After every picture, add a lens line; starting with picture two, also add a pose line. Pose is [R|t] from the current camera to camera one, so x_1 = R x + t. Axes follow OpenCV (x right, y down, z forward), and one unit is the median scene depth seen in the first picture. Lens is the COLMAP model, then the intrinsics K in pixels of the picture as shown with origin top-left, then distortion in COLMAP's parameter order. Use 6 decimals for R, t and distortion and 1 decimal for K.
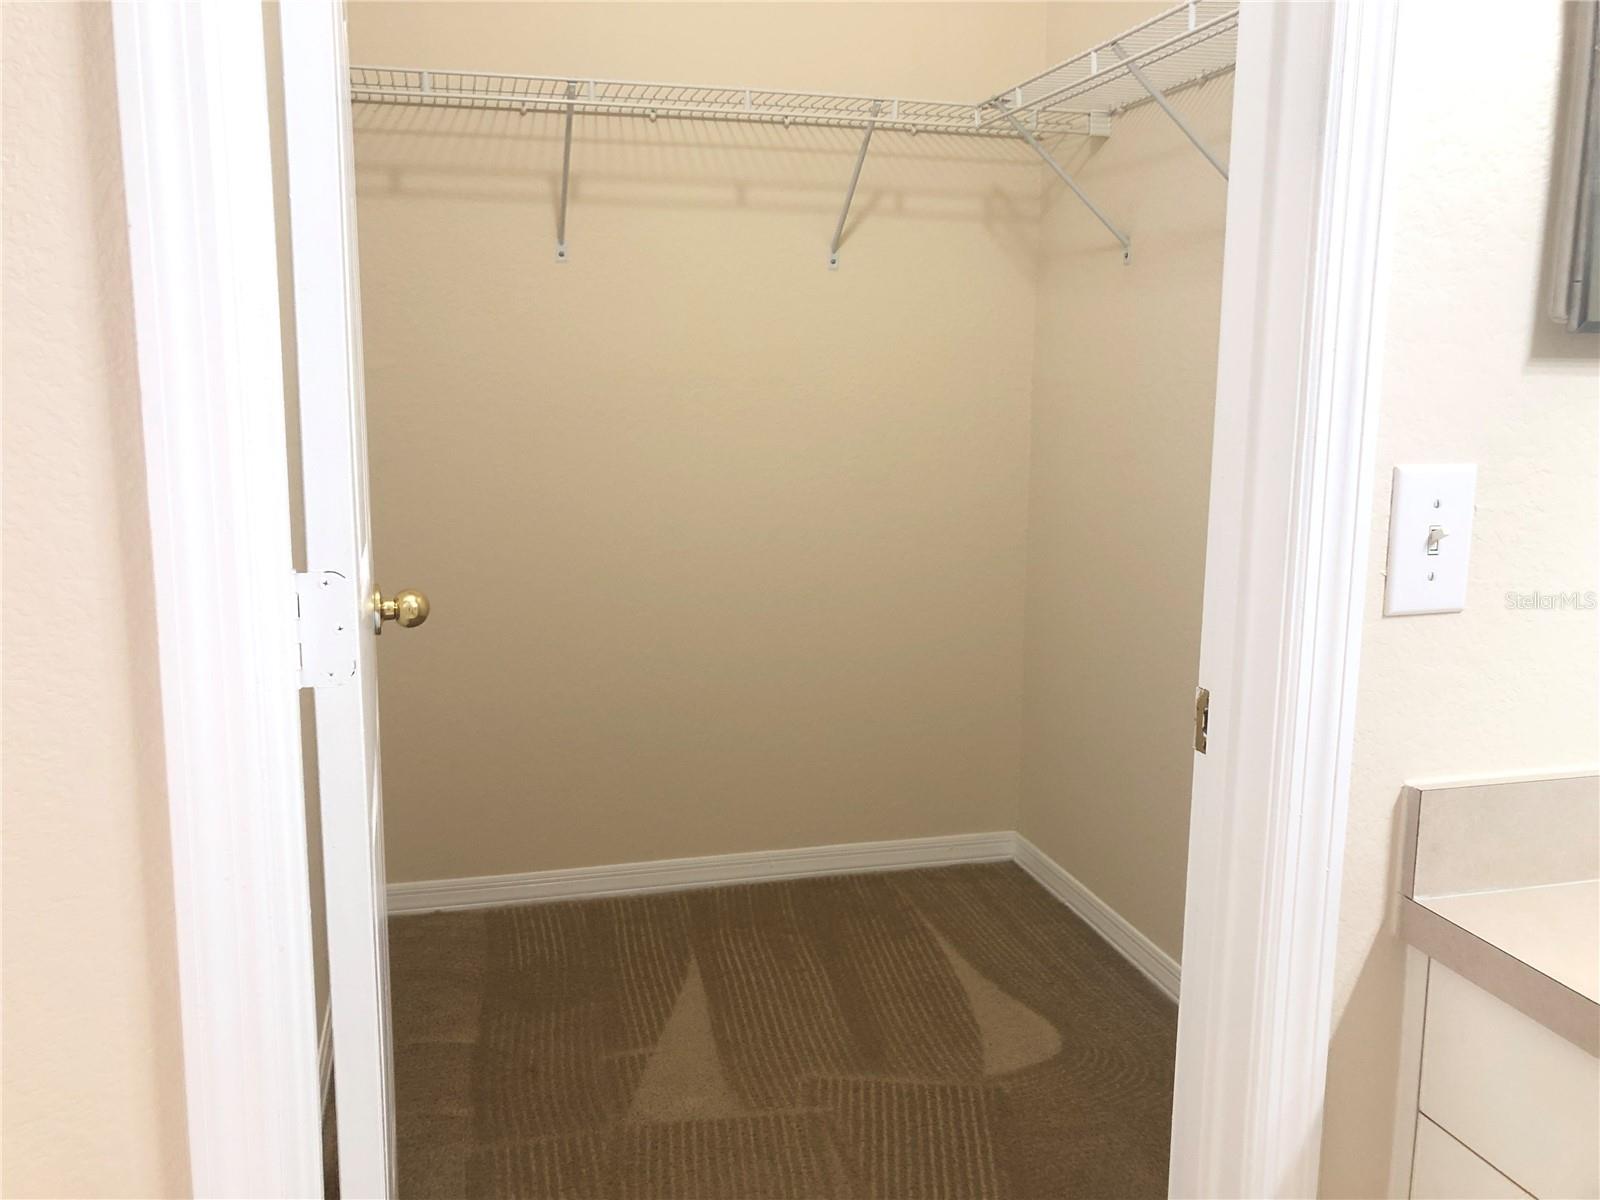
lens RADIAL K [[1305.0, 0, 804.6], [0, 1305.0, 575.6], [0, 0, 1]] dist [0.027553, -0.019346]
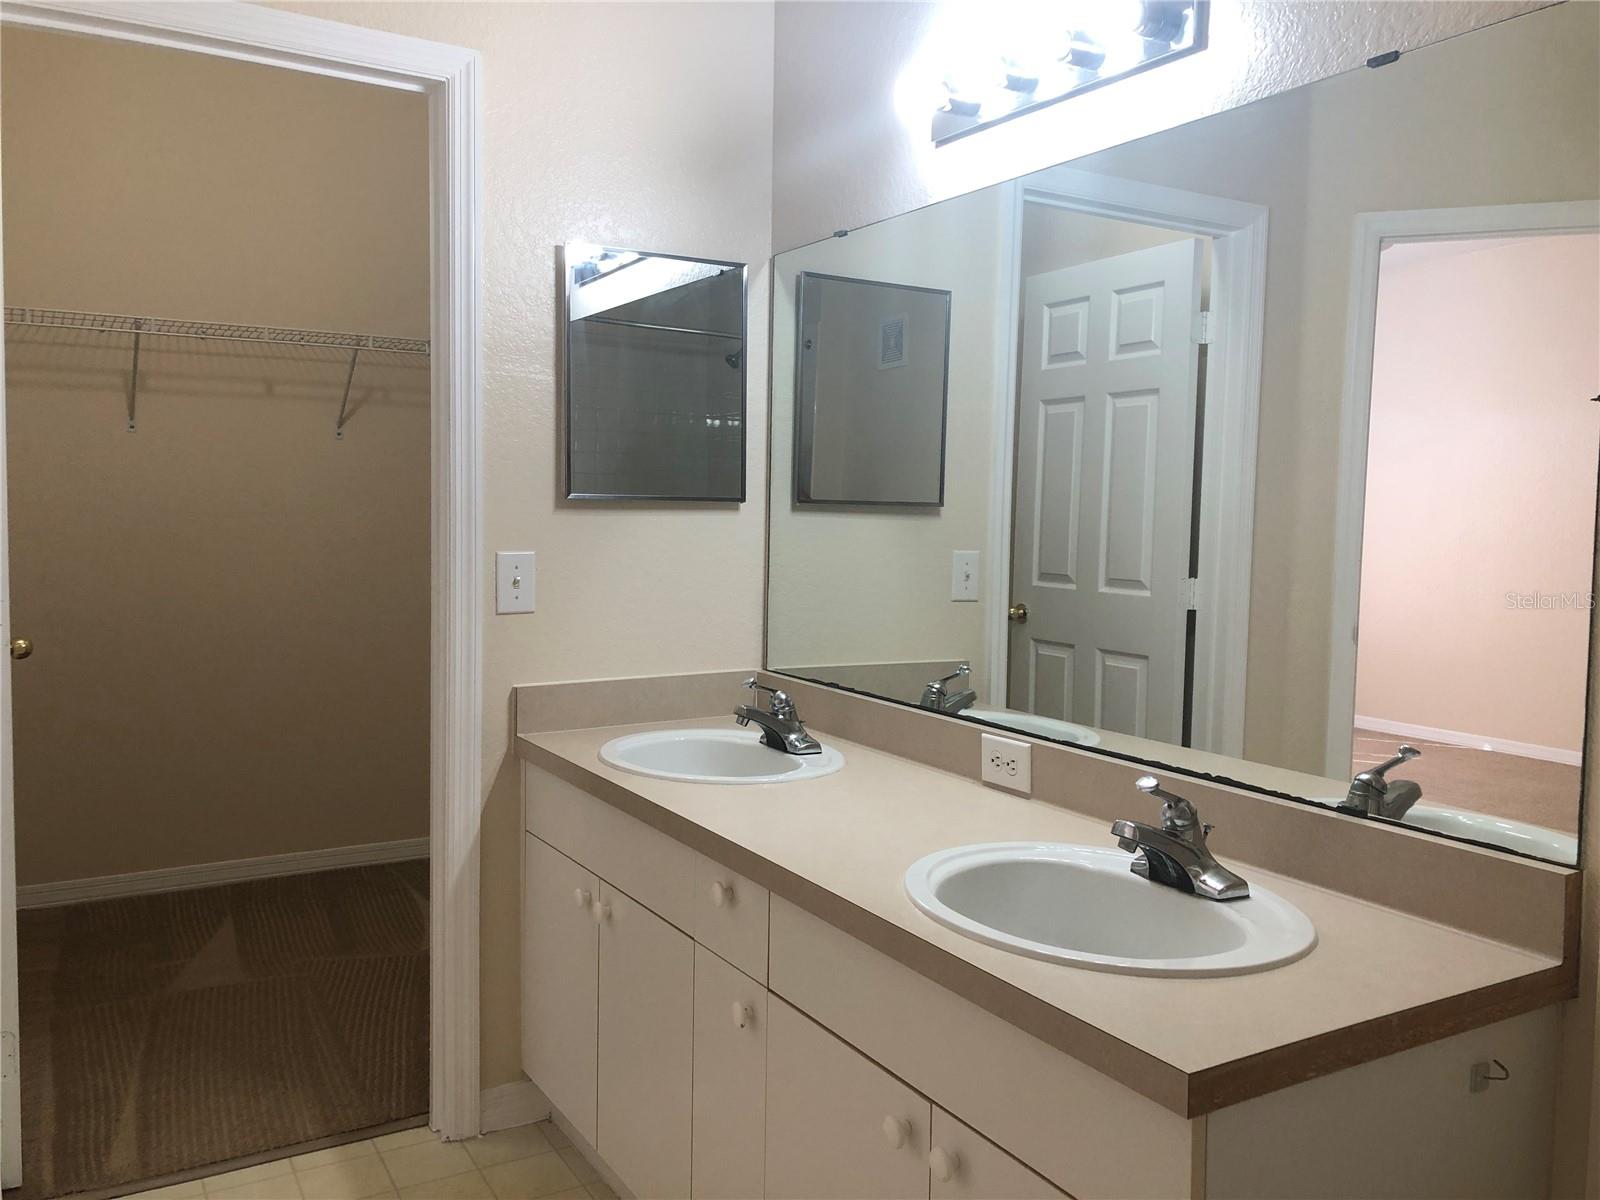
lens RADIAL K [[1317.9, 0, 840.8], [0, 1317.9, 566.4], [0, 0, 1]] dist [-0.038578, 0.072976]
pose [[0.955965, -0.013891, 0.293151, 0.135537], [0.045044, 0.993989, -0.099789, 0.083738], [-0.290002, 0.108599, 0.950844, -0.580406]]
